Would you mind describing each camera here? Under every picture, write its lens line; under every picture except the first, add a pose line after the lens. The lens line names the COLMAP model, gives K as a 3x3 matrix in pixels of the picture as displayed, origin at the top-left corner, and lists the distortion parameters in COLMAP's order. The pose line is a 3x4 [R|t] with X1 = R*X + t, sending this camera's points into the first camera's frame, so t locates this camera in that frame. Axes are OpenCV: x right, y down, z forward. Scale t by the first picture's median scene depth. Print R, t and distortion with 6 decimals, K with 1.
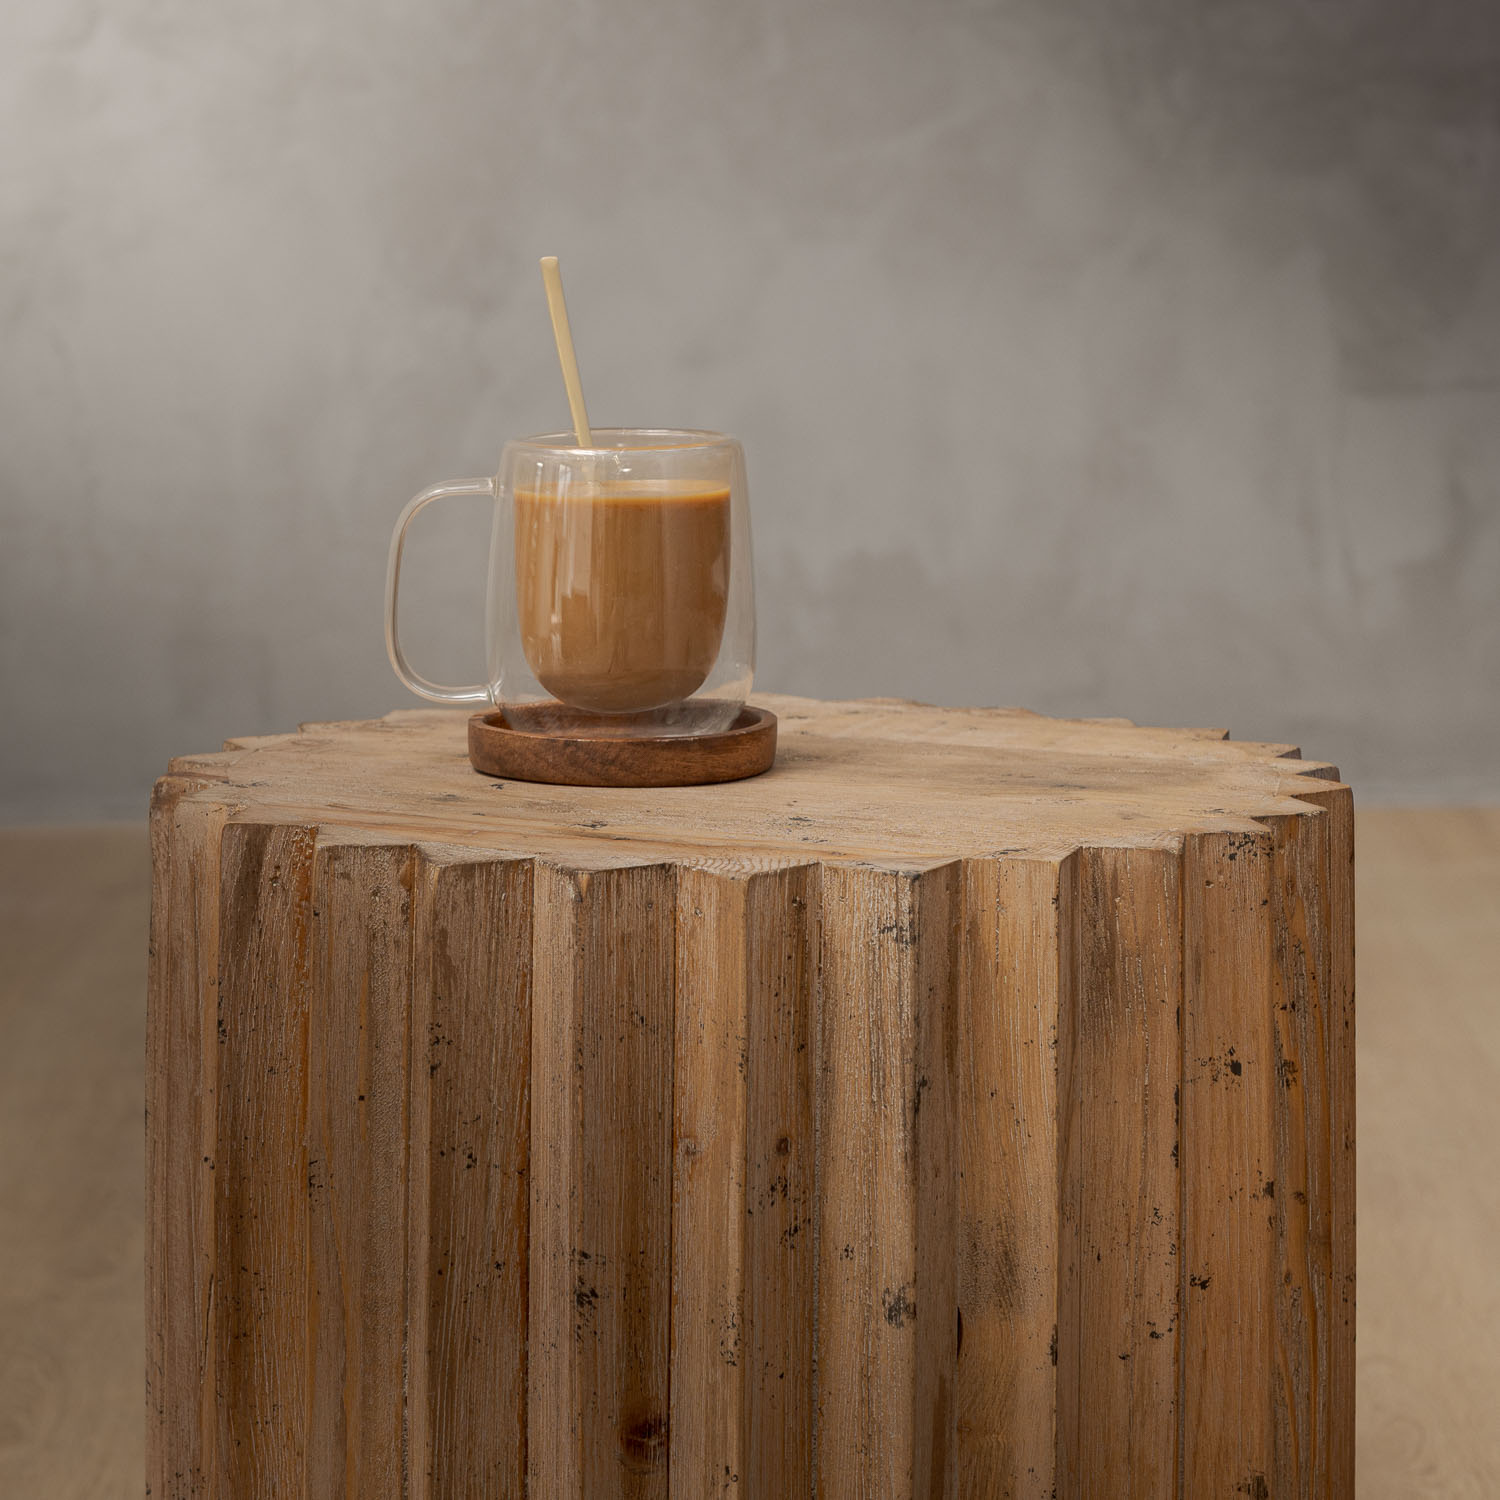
lens RADIAL K [[4524.8, 0, 750.0], [0, 4524.8, 750.0], [0, 0, 1]] dist [-0.238072, -0.408357]
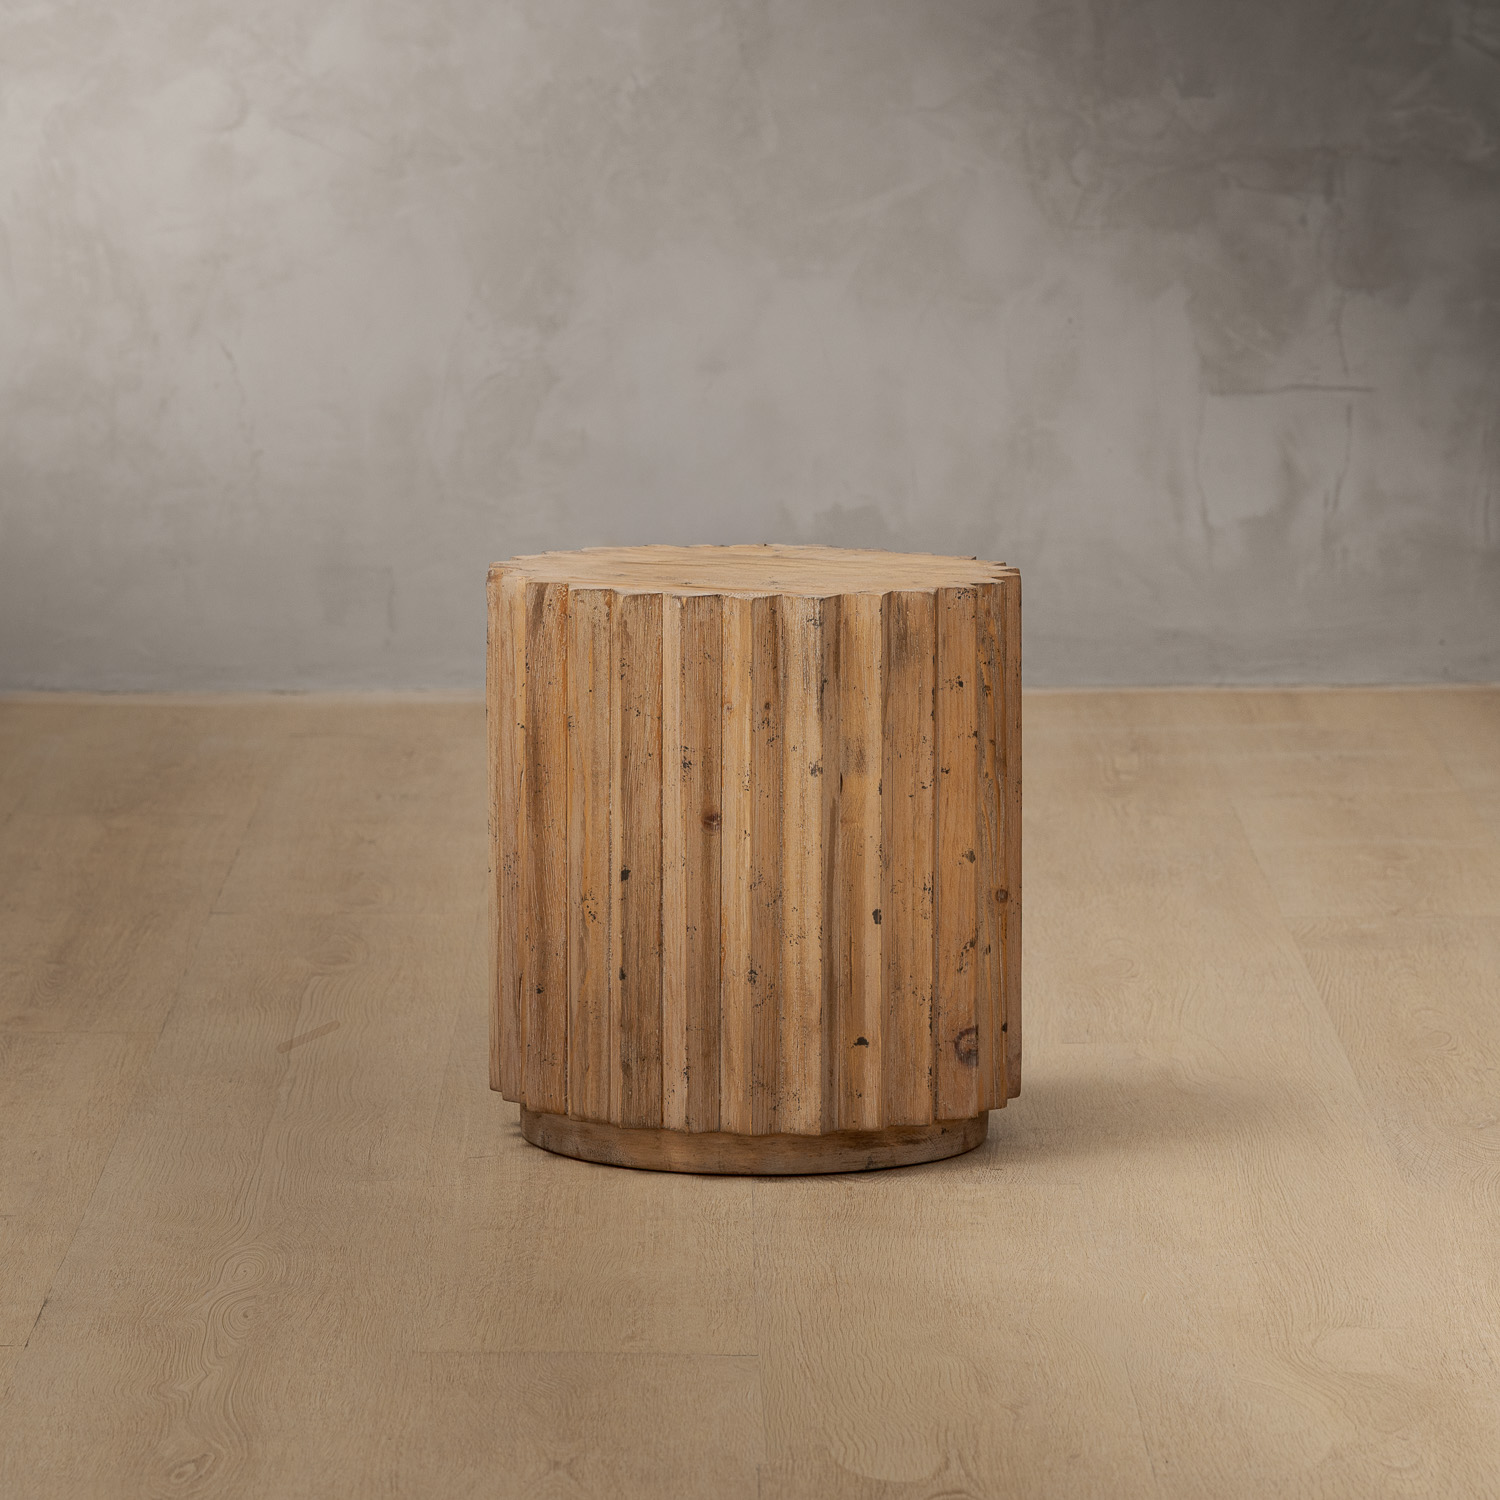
lens RADIAL K [[9986.0, 0, 750.0], [0, 9986.0, 750.0], [0, 0, 1]] dist [-0.119702, 3.974108]
pose [[0.999996, 0.002905, -0.000526, 0.000590], [-0.002923, 0.999269, -0.038104, 0.309780], [0.000415, 0.038105, 0.999274, -4.265812]]
